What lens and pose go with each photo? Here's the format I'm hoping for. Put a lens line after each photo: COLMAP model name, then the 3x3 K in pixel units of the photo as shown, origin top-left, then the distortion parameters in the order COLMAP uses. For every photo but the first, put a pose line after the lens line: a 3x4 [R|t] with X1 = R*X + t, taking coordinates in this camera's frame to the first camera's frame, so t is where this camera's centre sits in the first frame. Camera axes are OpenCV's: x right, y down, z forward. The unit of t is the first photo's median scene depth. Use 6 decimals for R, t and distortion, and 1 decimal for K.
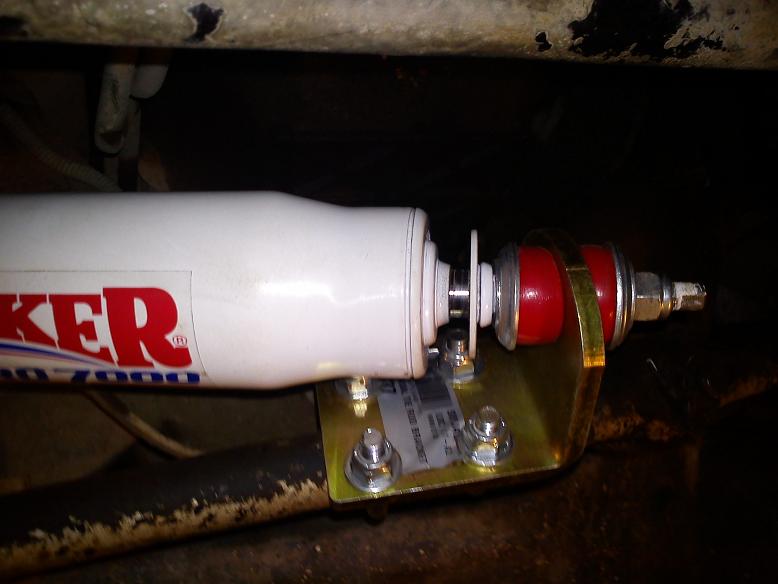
lens RADIAL K [[782.2, 0, 389.0], [0, 782.2, 292.0], [0, 0, 1]] dist [-0.099993, 0.159106]
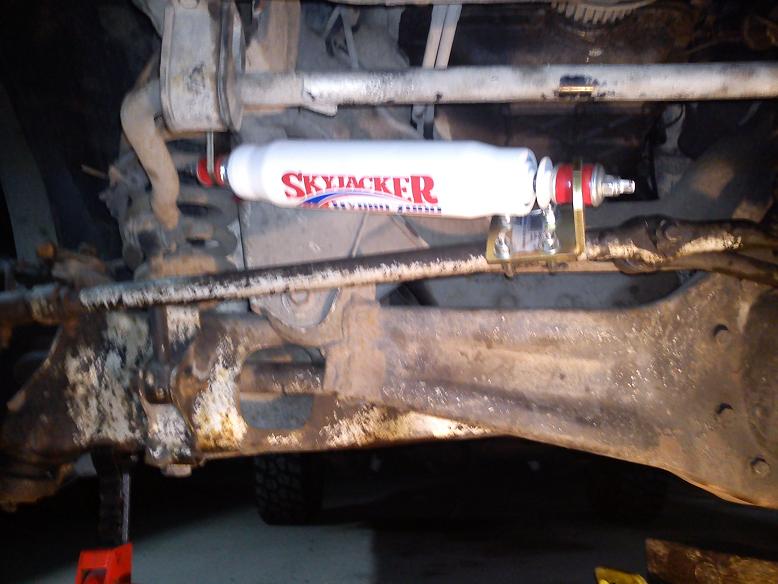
lens RADIAL K [[782.2, 0, 389.0], [0, 782.2, 292.0], [0, 0, 1]] dist [-0.099993, 0.159106]
pose [[0.923921, 0.080949, -0.373922, 0.585112], [-0.055572, 0.995389, 0.078176, 0.176958], [0.378526, -0.051449, 0.924159, -1.495720]]
